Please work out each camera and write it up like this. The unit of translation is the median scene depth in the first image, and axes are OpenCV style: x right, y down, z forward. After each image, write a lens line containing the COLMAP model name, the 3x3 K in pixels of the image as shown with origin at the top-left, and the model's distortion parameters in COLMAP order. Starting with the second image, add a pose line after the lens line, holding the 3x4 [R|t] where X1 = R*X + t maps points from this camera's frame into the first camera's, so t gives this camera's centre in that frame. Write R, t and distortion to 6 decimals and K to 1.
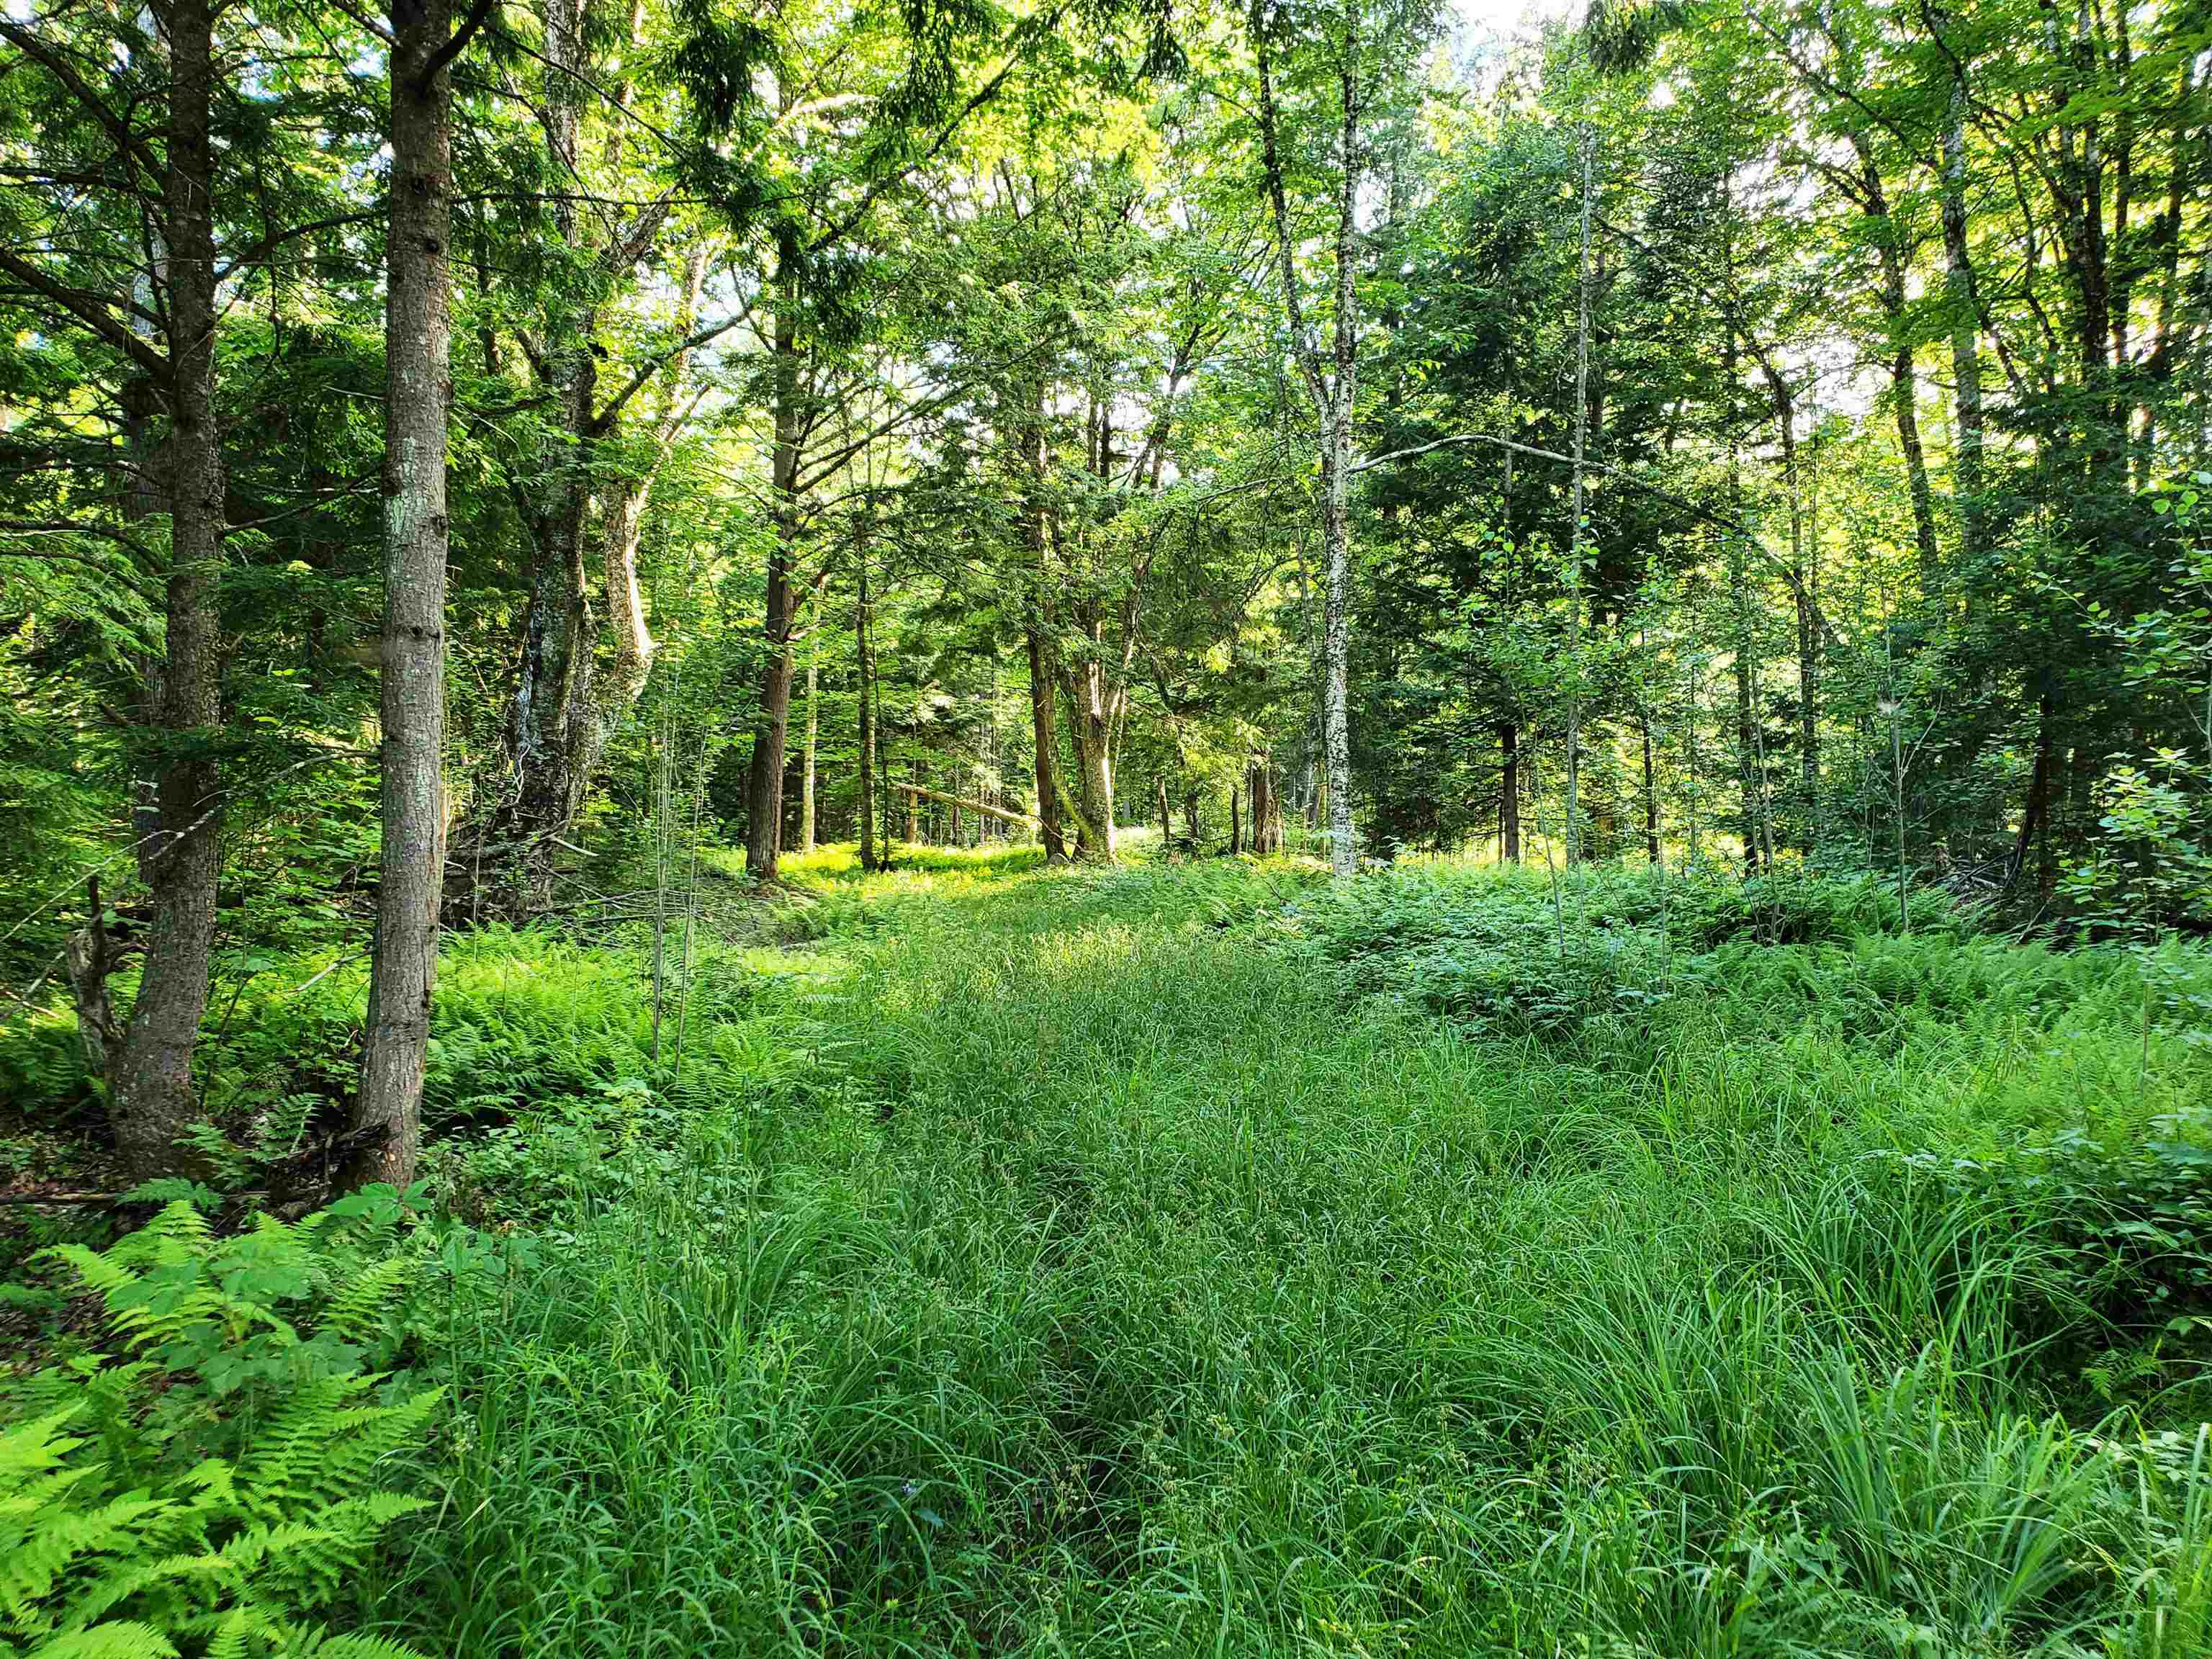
lens RADIAL K [[1656.2, 0, 1106.0], [0, 1656.2, 829.5], [0, 0, 1]] dist [-0.024504, 0.000464]
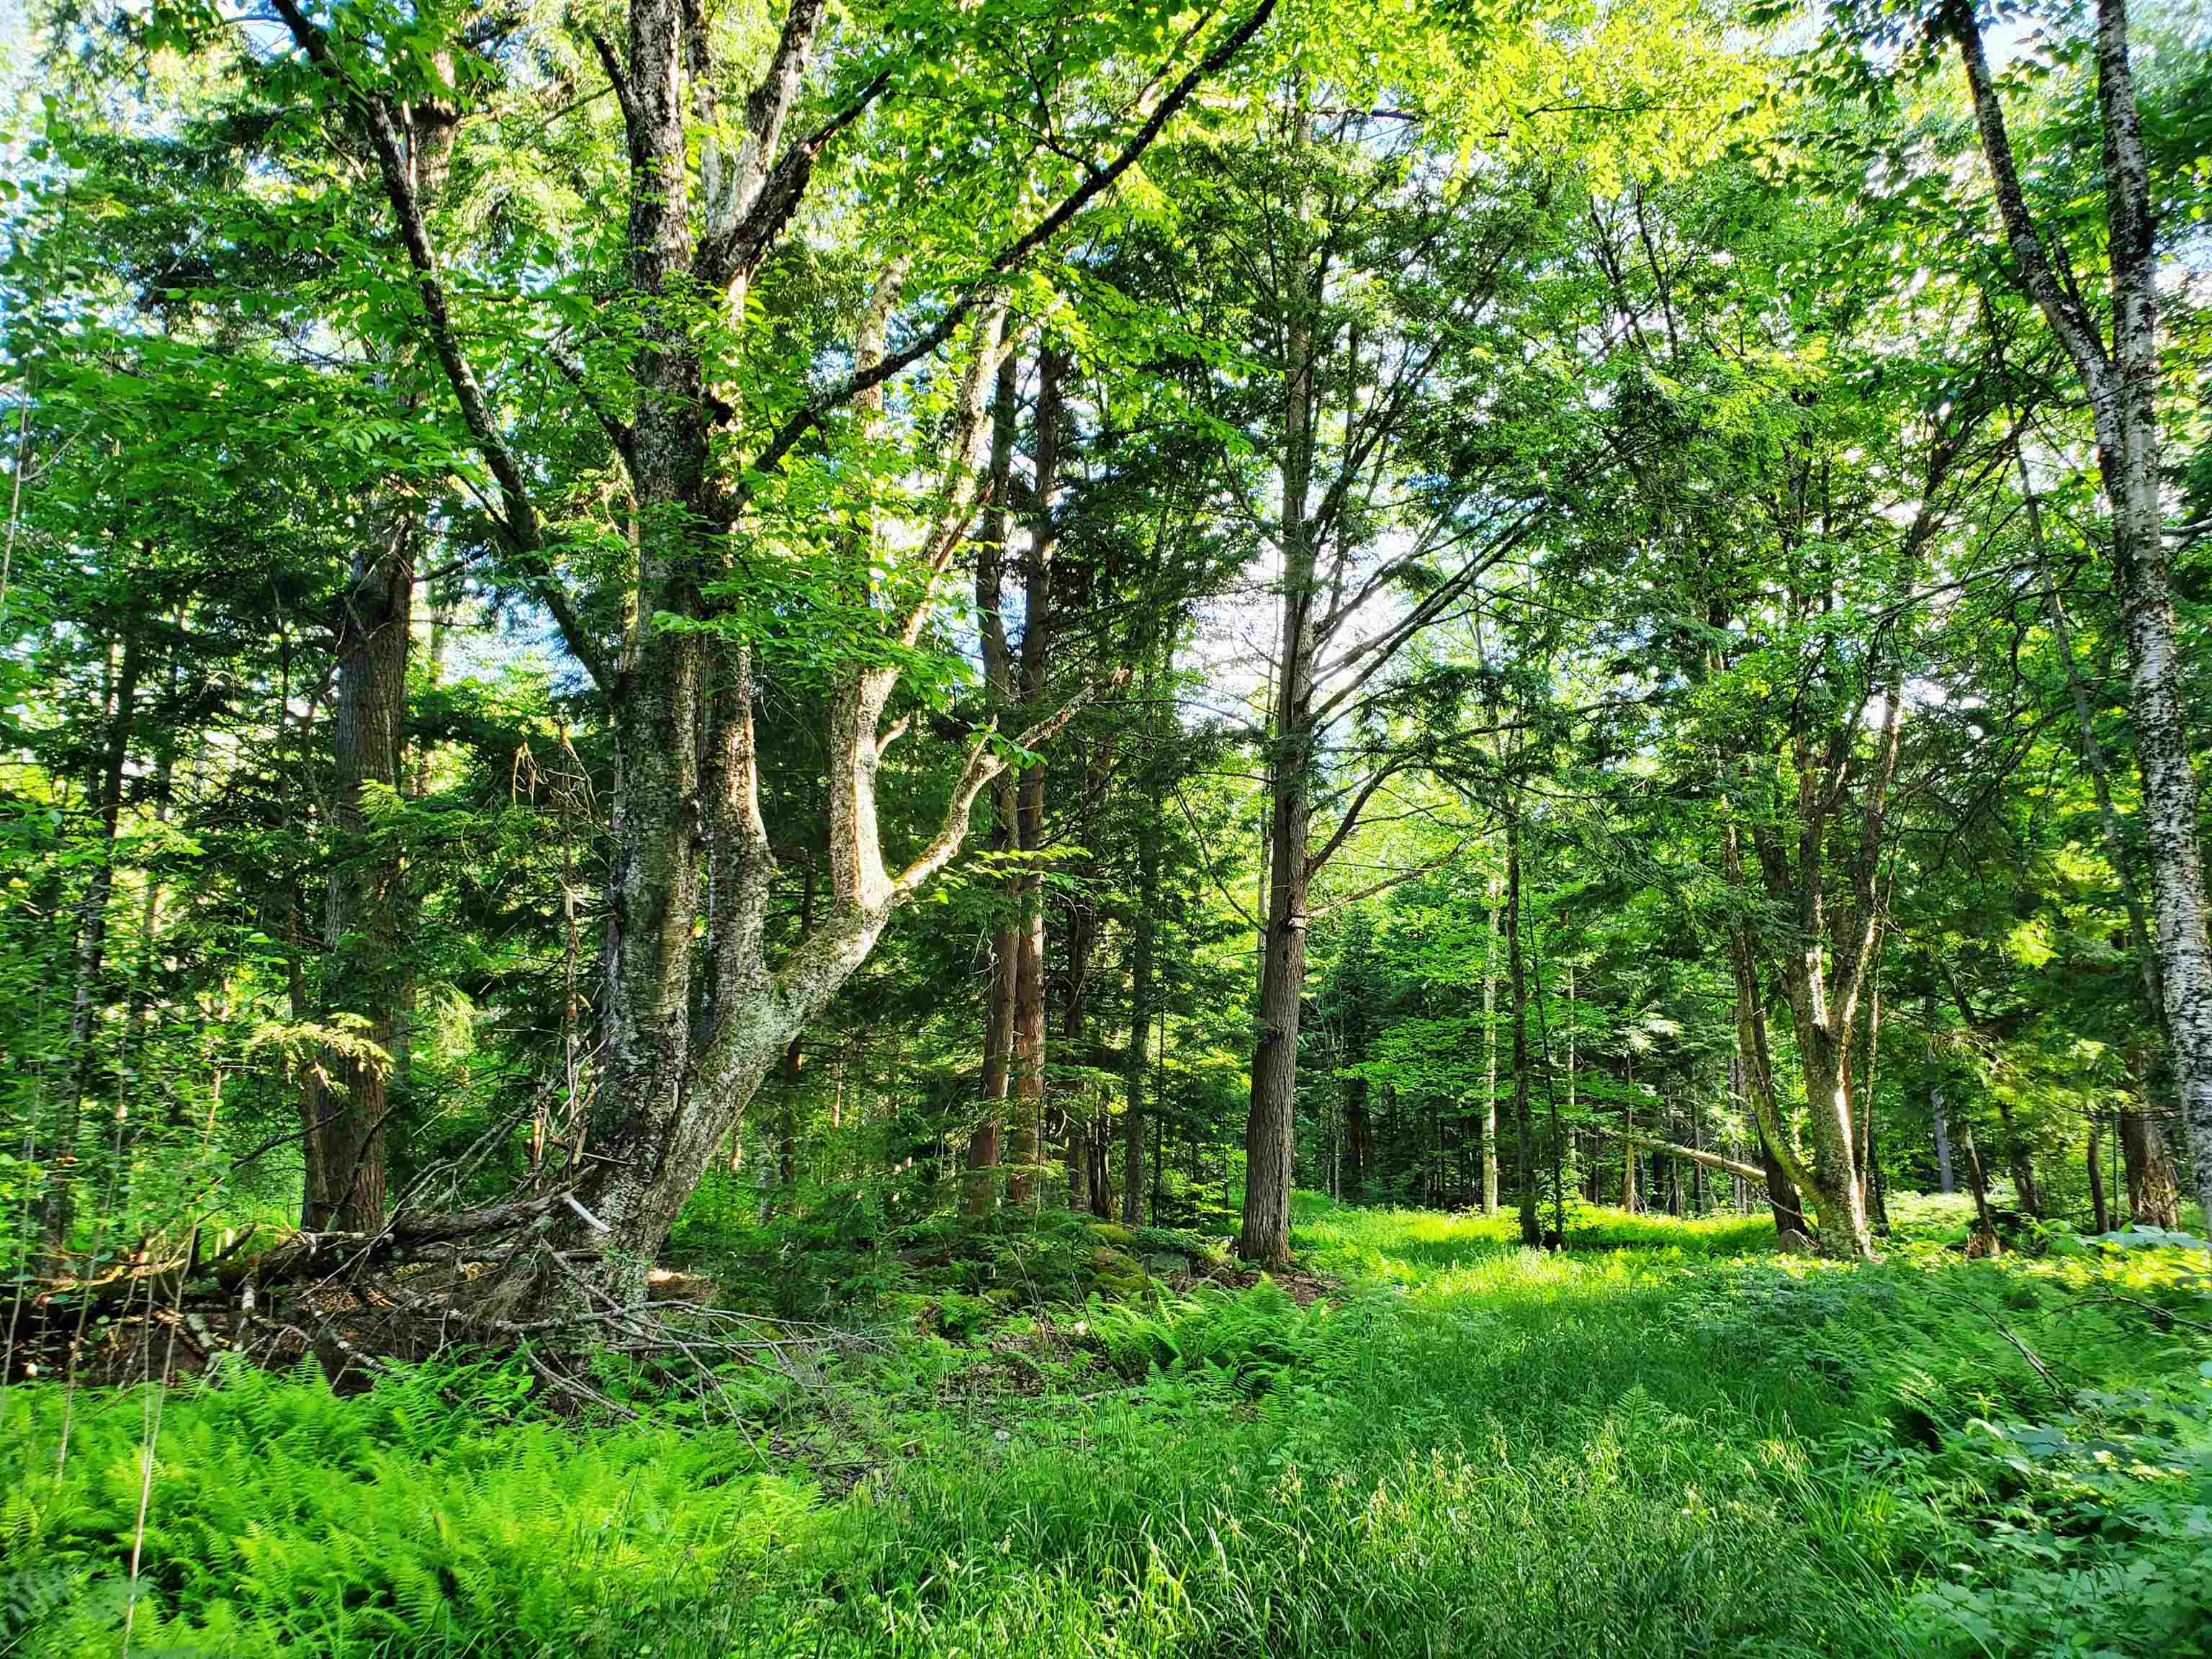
lens RADIAL K [[1679.3, 0, 1106.0], [0, 1679.3, 829.5], [0, 0, 1]] dist [0.010773, 0.000017]
pose [[0.894278, -0.074230, -0.441313, 0.036233], [-0.018291, 0.979260, -0.201781, -0.002383], [0.447139, 0.188520, 0.874372, 0.202260]]
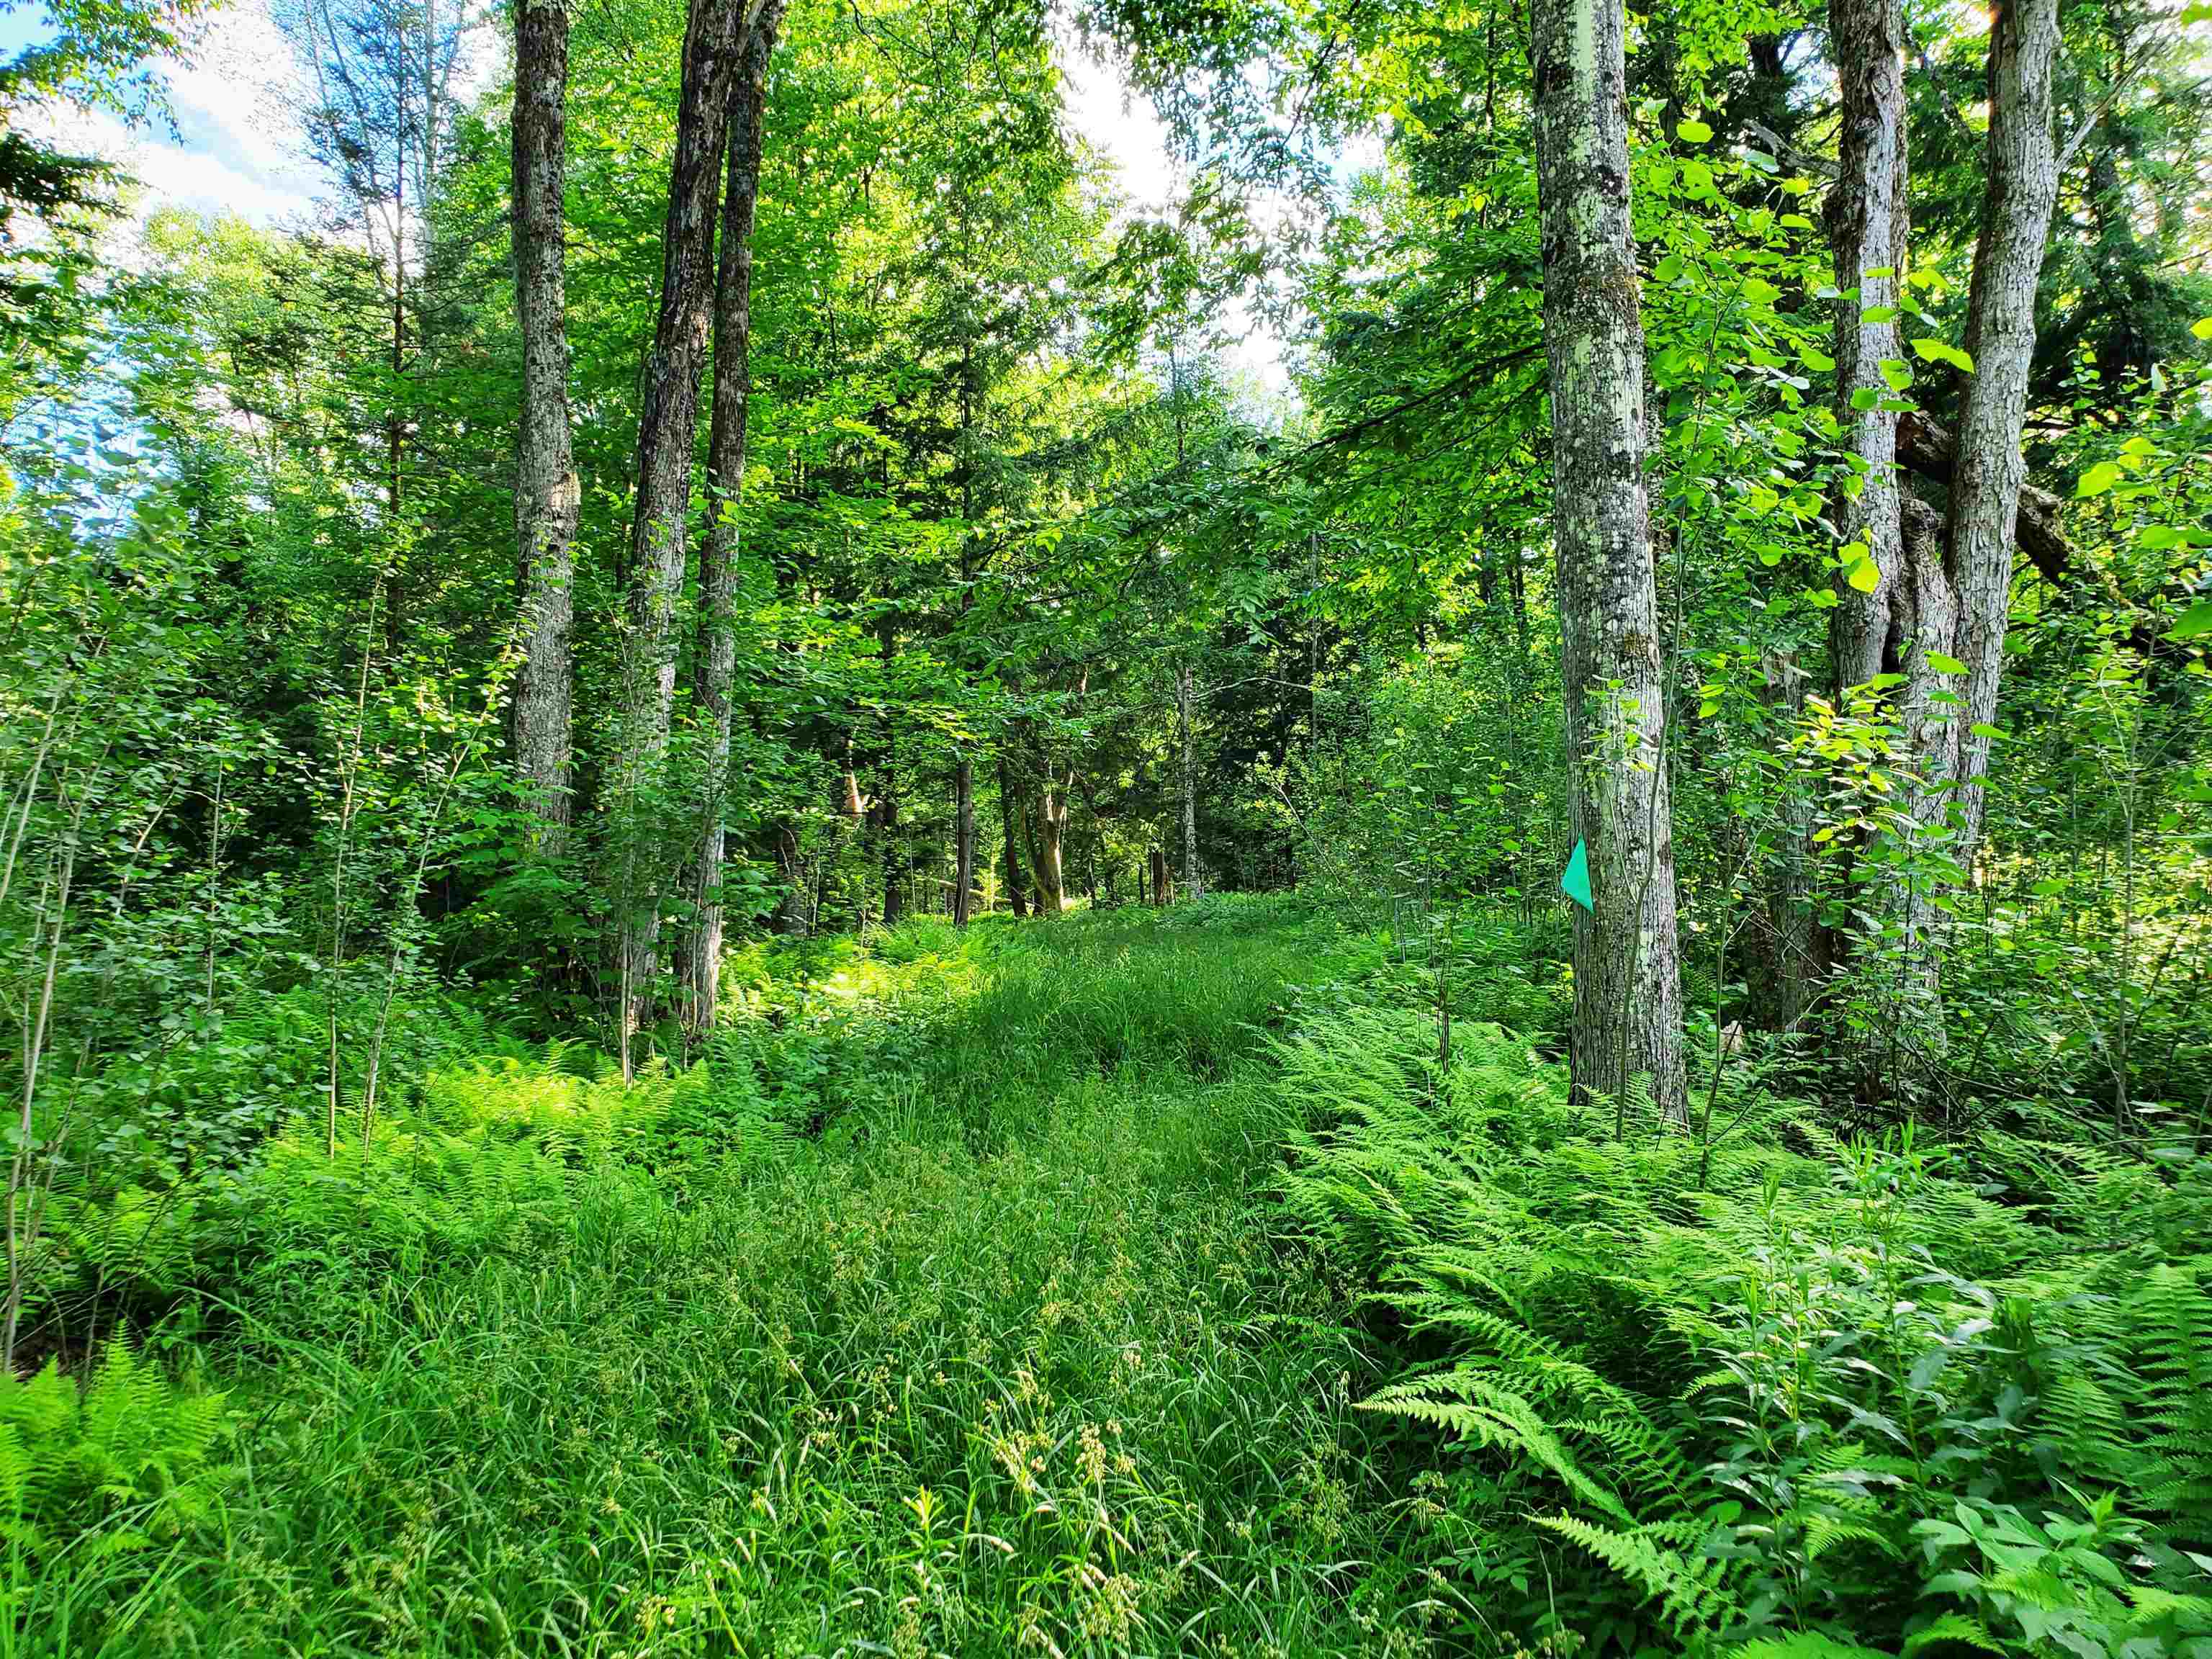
lens RADIAL K [[1656.2, 0, 1106.0], [0, 1656.2, 829.5], [0, 0, 1]] dist [-0.024504, 0.000464]
pose [[0.998054, -0.022462, 0.058171, -0.038667], [0.025333, 0.998473, -0.049100, 0.014599], [-0.056980, 0.050478, 0.997098, -0.478220]]
